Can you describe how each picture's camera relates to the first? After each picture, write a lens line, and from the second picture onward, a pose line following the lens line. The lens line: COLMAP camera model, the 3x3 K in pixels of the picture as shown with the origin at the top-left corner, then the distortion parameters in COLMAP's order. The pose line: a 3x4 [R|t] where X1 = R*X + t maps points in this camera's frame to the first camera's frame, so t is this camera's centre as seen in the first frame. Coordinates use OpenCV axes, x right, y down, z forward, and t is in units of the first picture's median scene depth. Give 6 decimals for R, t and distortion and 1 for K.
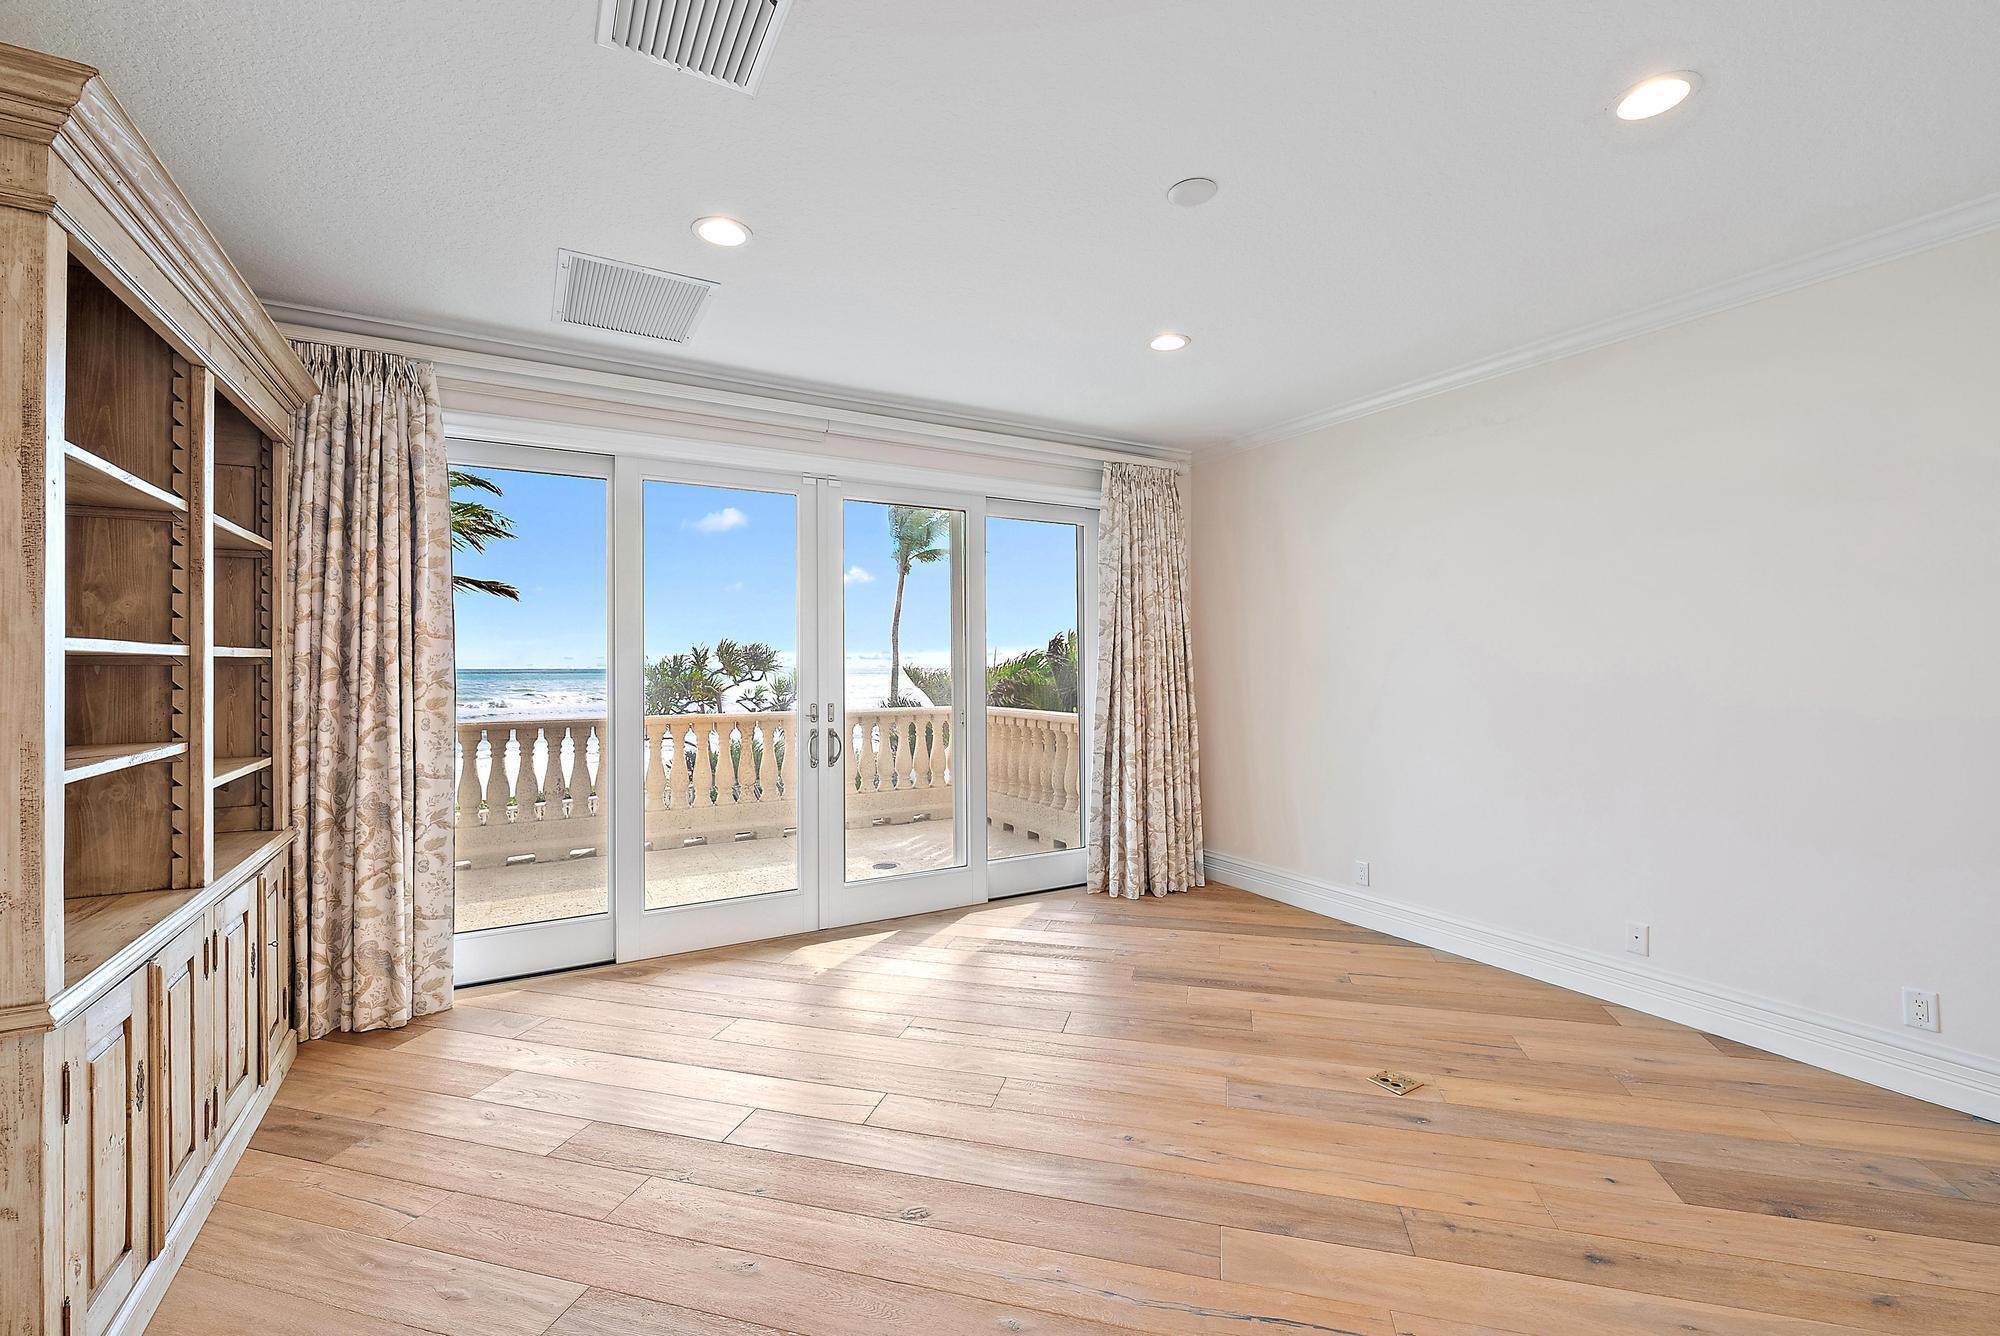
lens RADIAL K [[844.1, 0, 994.1], [0, 844.1, 668.3], [0, 0, 1]] dist [-0.004477, 0.000232]
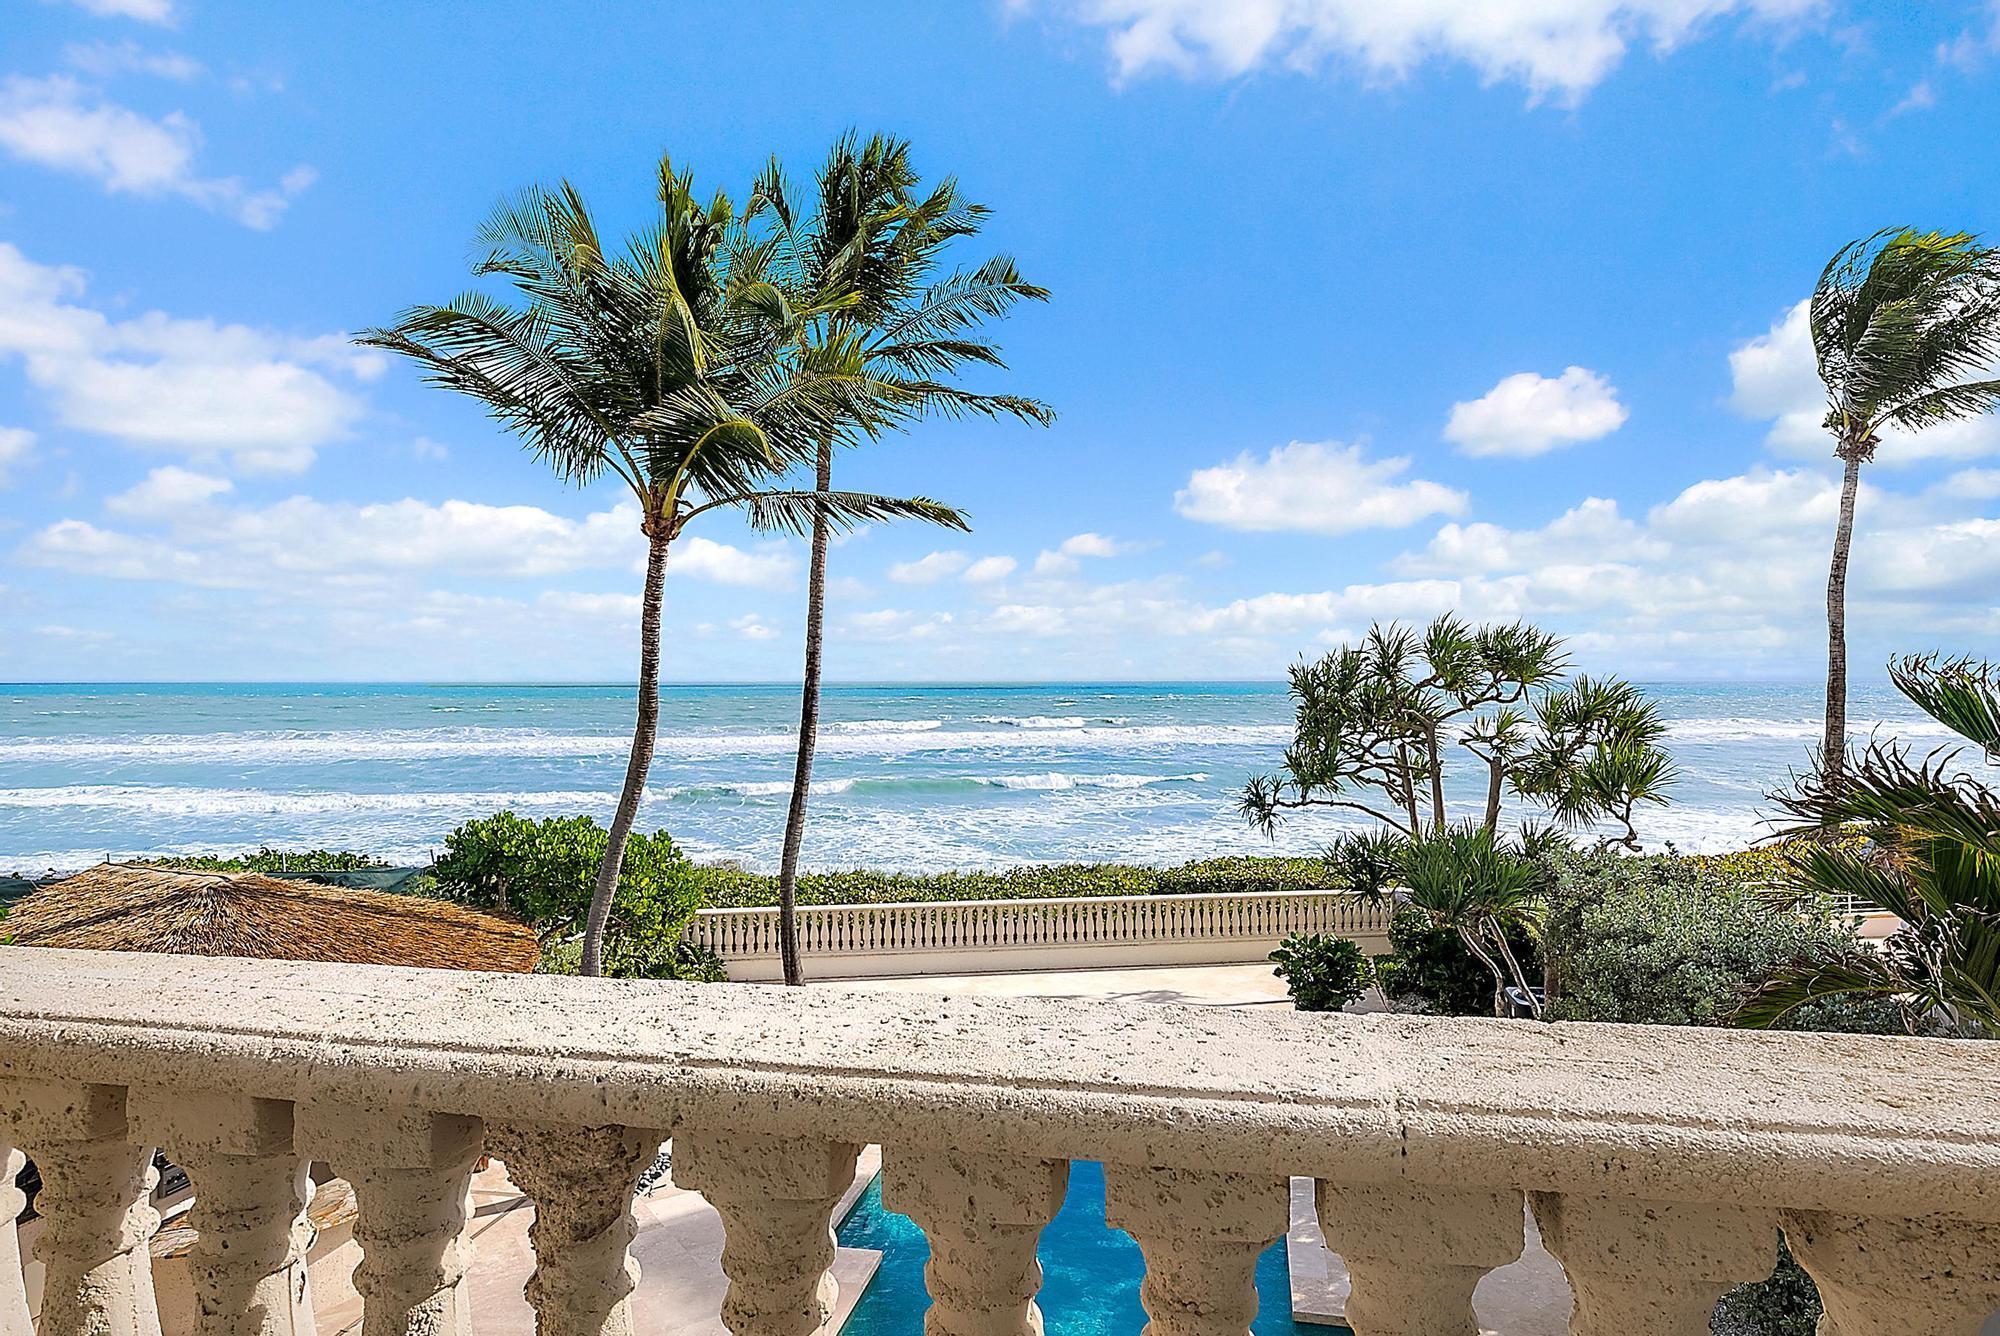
lens RADIAL K [[1182.1, 0, 997.1], [0, 1182.1, 670.6], [0, 0, 1]] dist [0.002094, -0.000156]
pose [[0.757859, -0.005587, -0.652394, -0.268899], [0.000200, 0.999965, -0.008331, 0.012971], [0.652418, 0.006183, 0.757834, 1.390449]]
